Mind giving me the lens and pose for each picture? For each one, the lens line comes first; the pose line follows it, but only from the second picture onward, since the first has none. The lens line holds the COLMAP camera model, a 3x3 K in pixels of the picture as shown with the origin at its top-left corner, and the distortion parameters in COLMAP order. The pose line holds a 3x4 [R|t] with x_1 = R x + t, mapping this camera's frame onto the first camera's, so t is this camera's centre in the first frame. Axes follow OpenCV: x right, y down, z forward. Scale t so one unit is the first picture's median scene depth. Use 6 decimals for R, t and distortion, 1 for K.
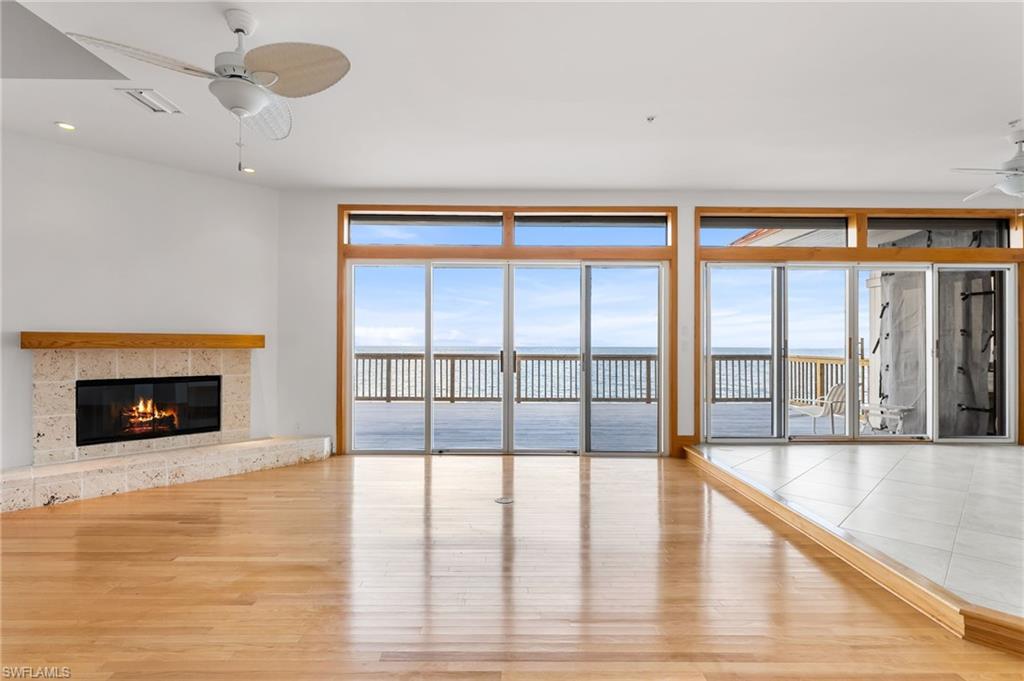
lens RADIAL K [[487.2, 0, 515.1], [0, 487.2, 342.5], [0, 0, 1]] dist [-0.006789, -0.000715]
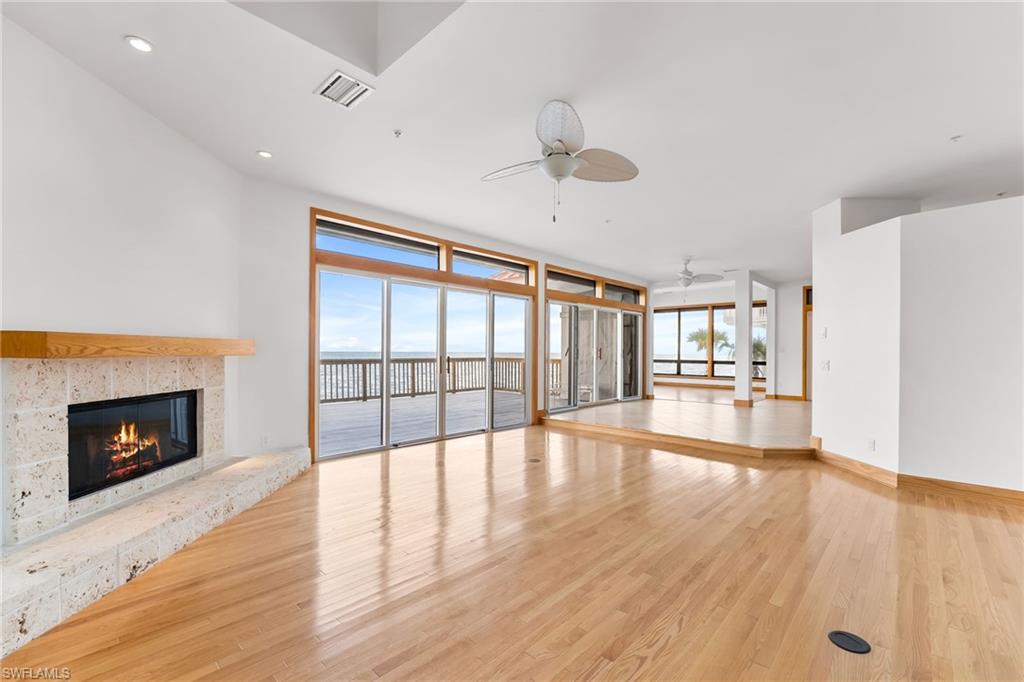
lens RADIAL K [[437.5, 0, 510.8], [0, 437.5, 337.1], [0, 0, 1]] dist [0.001718, -0.000048]
pose [[0.690150, 0.023271, 0.723292, -0.717009], [-0.006471, 0.999641, -0.025987, -0.002866], [-0.723638, 0.013255, 0.690053, 0.104733]]
